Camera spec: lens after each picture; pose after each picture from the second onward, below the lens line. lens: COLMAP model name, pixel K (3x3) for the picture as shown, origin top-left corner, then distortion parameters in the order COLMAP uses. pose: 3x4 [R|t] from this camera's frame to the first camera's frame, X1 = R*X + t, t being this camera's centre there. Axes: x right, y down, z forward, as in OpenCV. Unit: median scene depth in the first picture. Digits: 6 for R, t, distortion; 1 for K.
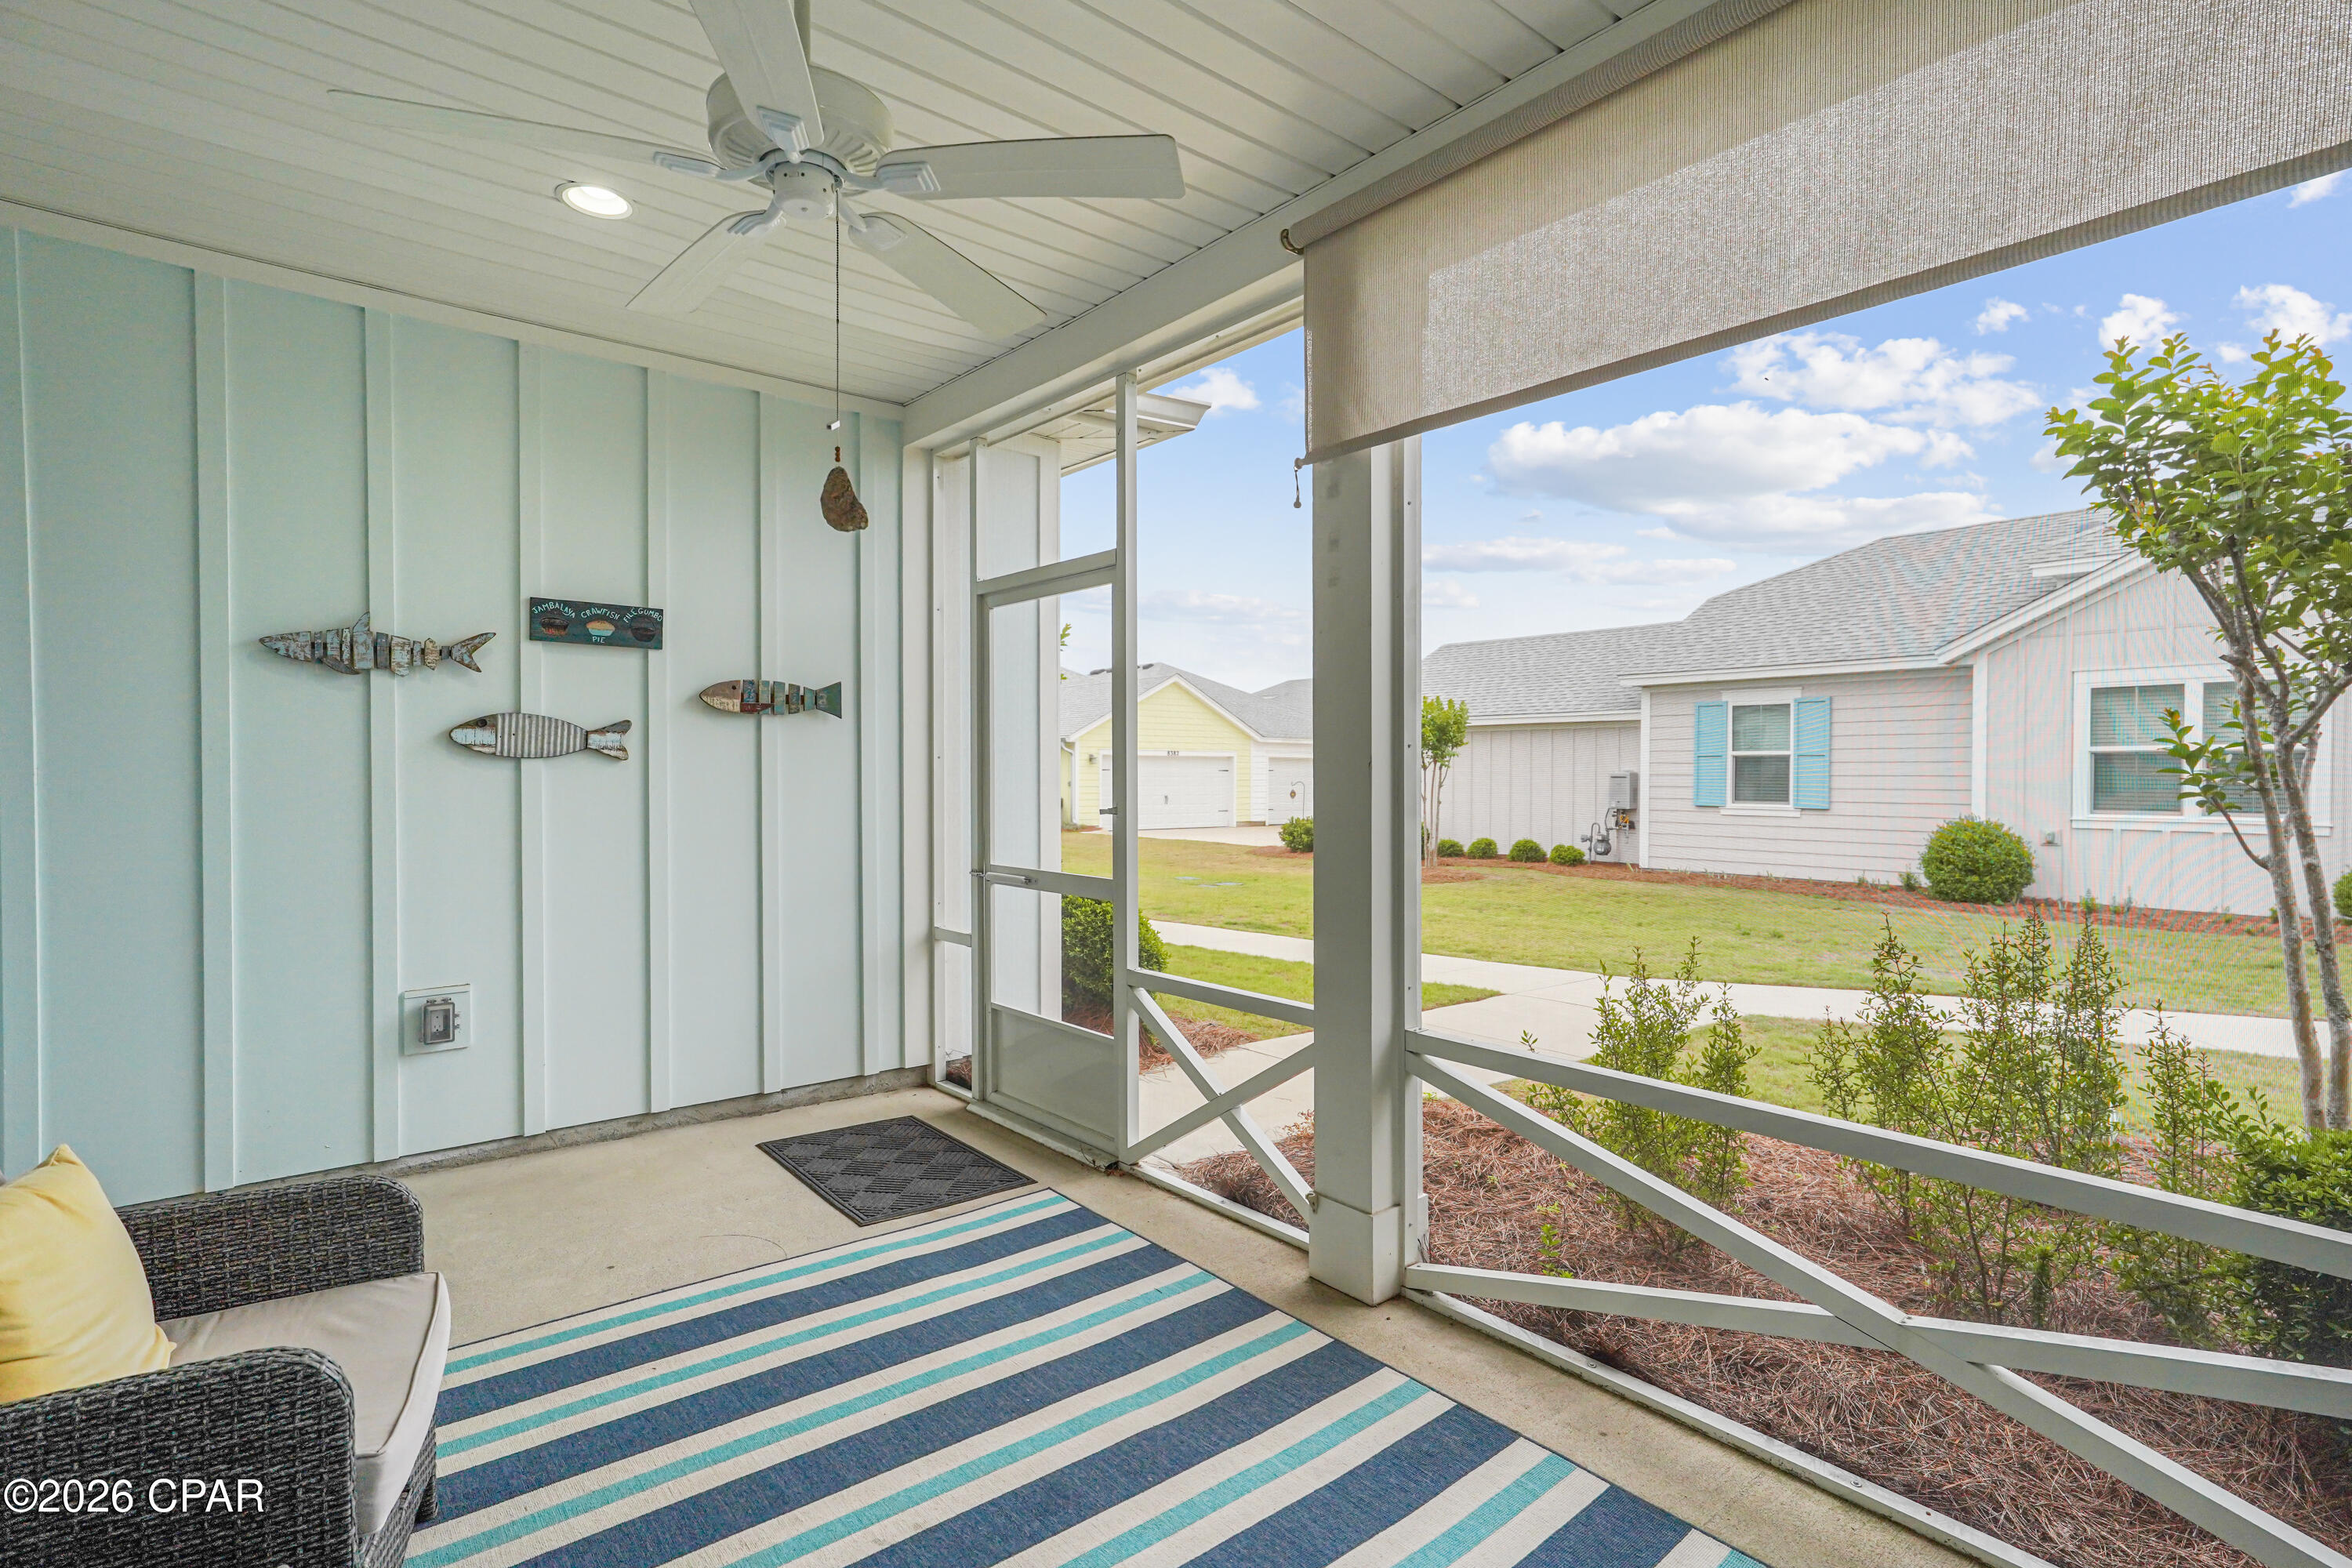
lens RADIAL K [[1125.3, 0, 1176.0], [0, 1125.3, 784.0], [0, 0, 1]] dist [-0.000572, 0.000478]
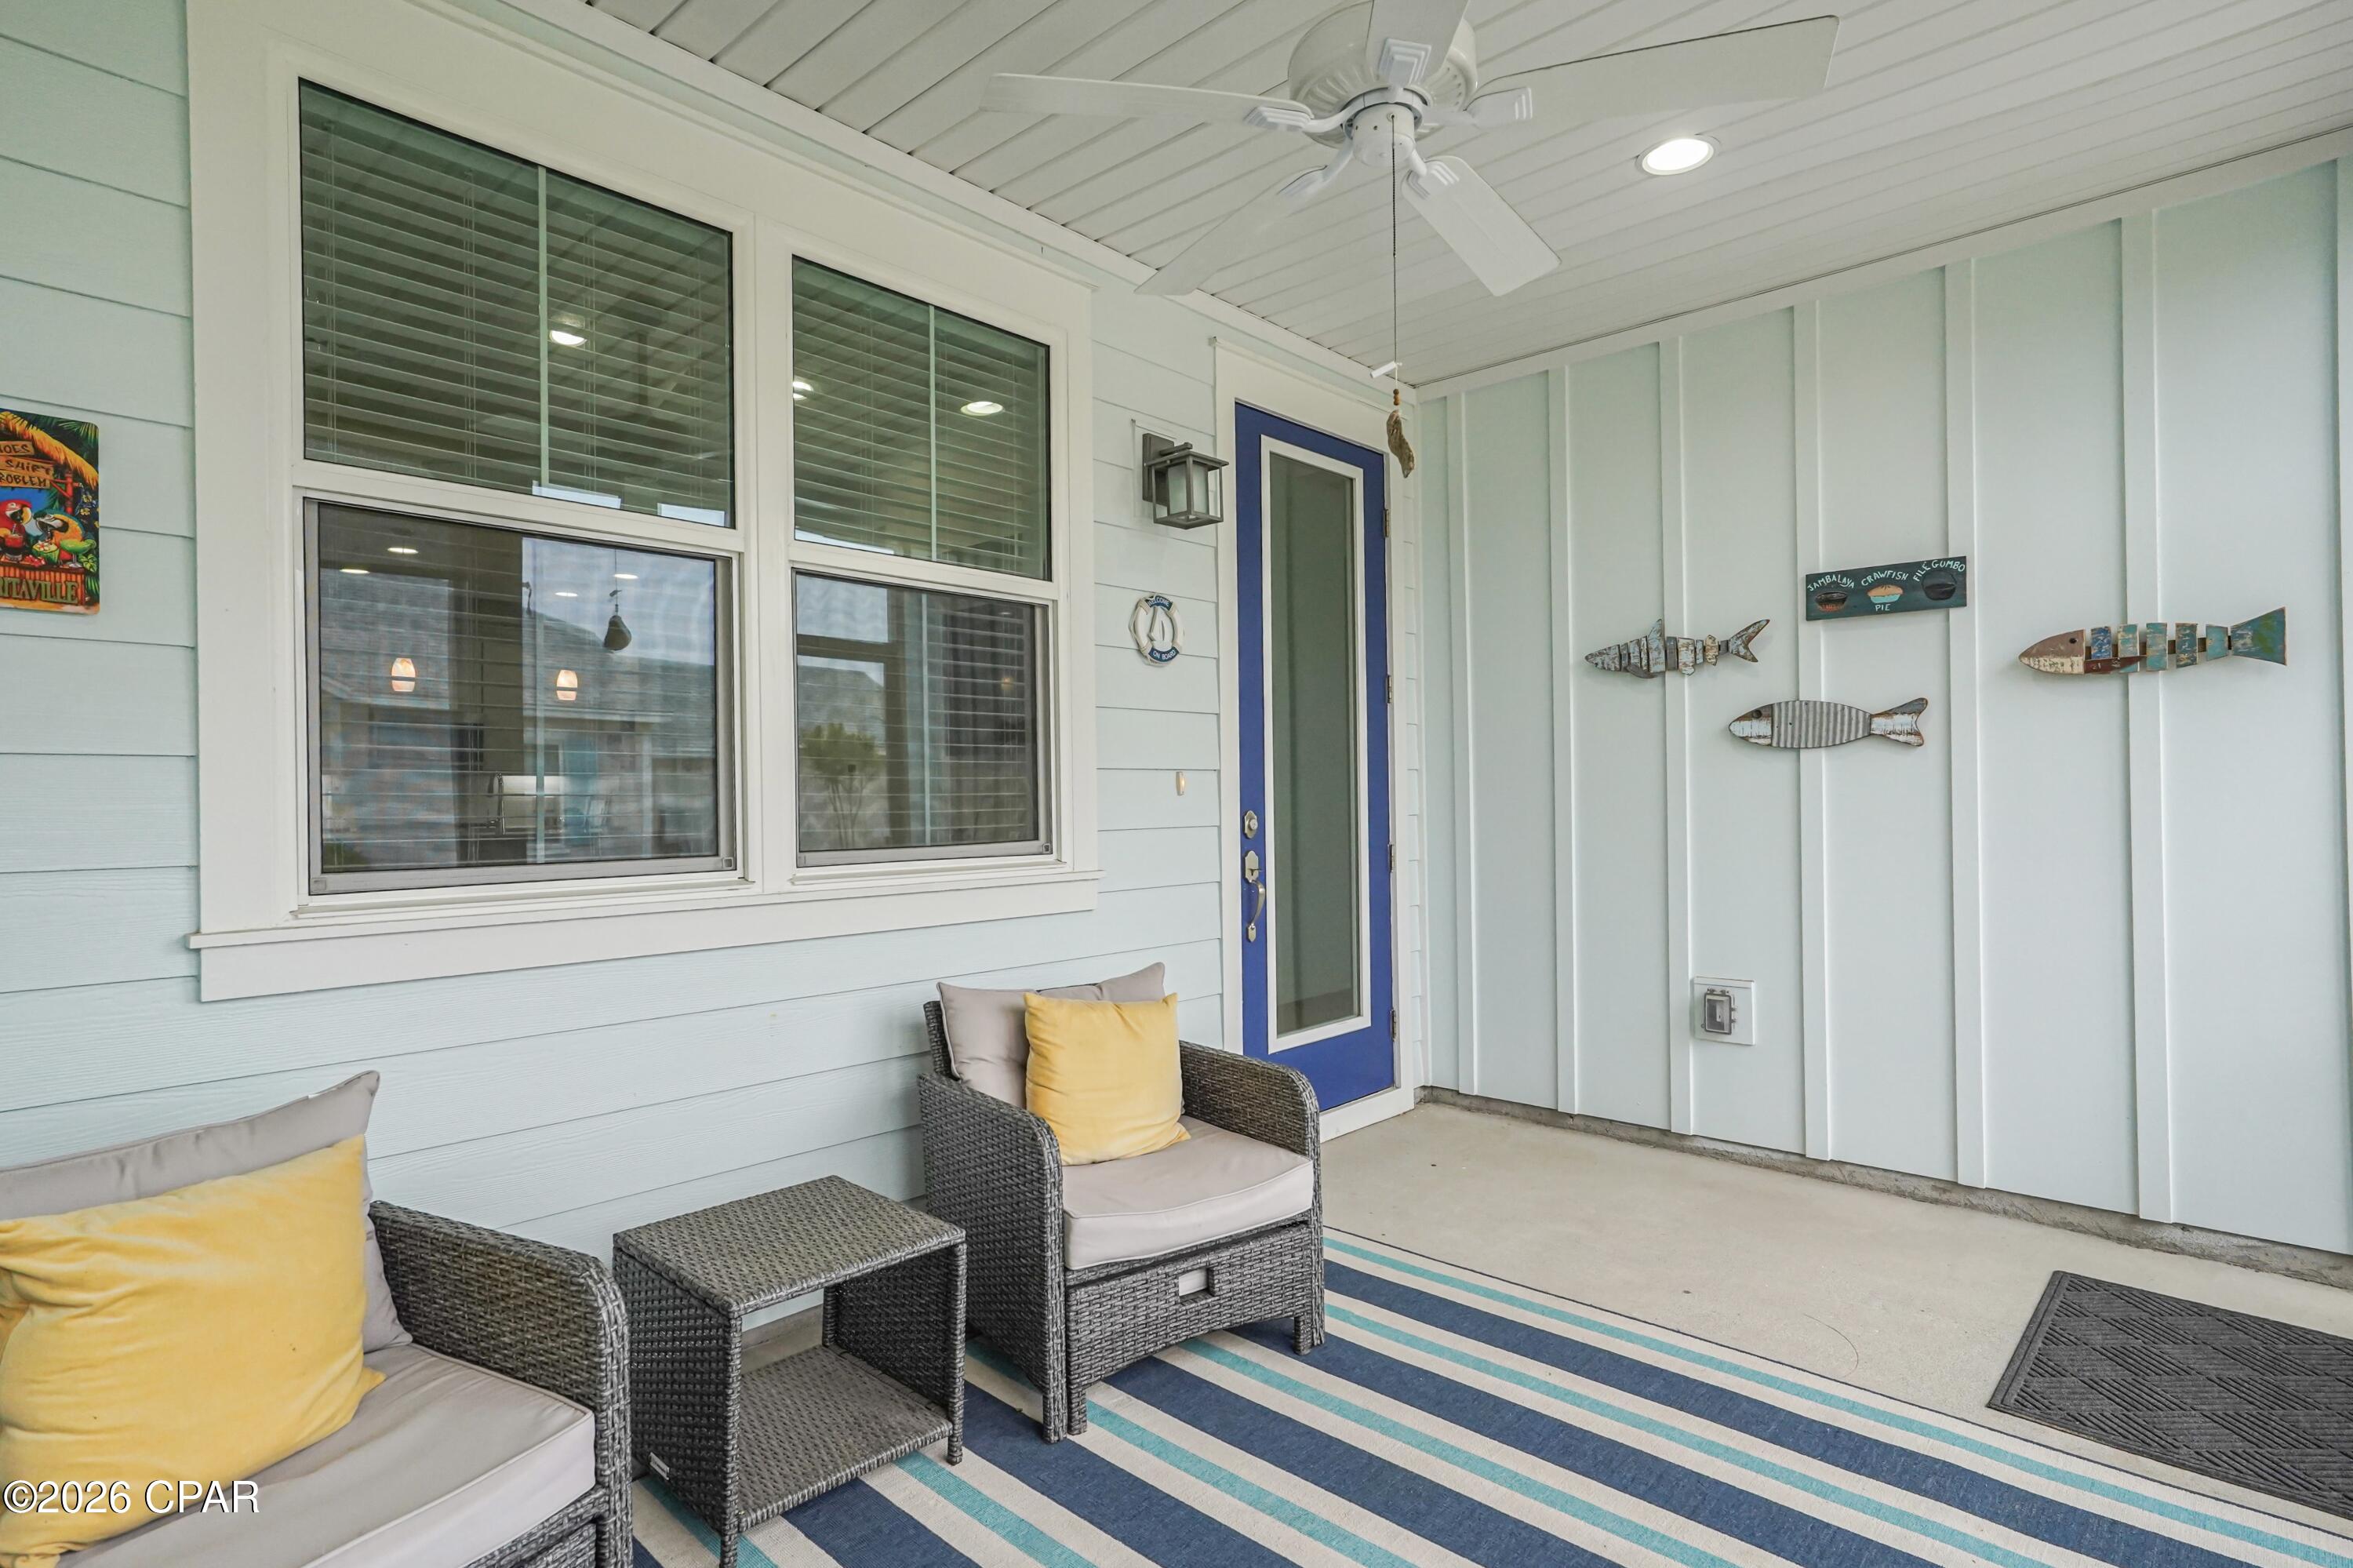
lens RADIAL K [[1191.8, 0, 1176.5], [0, 1191.8, 784.0], [0, 0, 1]] dist [-0.001794, 0.000212]
pose [[0.127618, -0.013354, -0.991734, 0.332022], [-0.000072, 0.999909, -0.013474, 0.019690], [0.991823, 0.001791, 0.127605, 0.360395]]
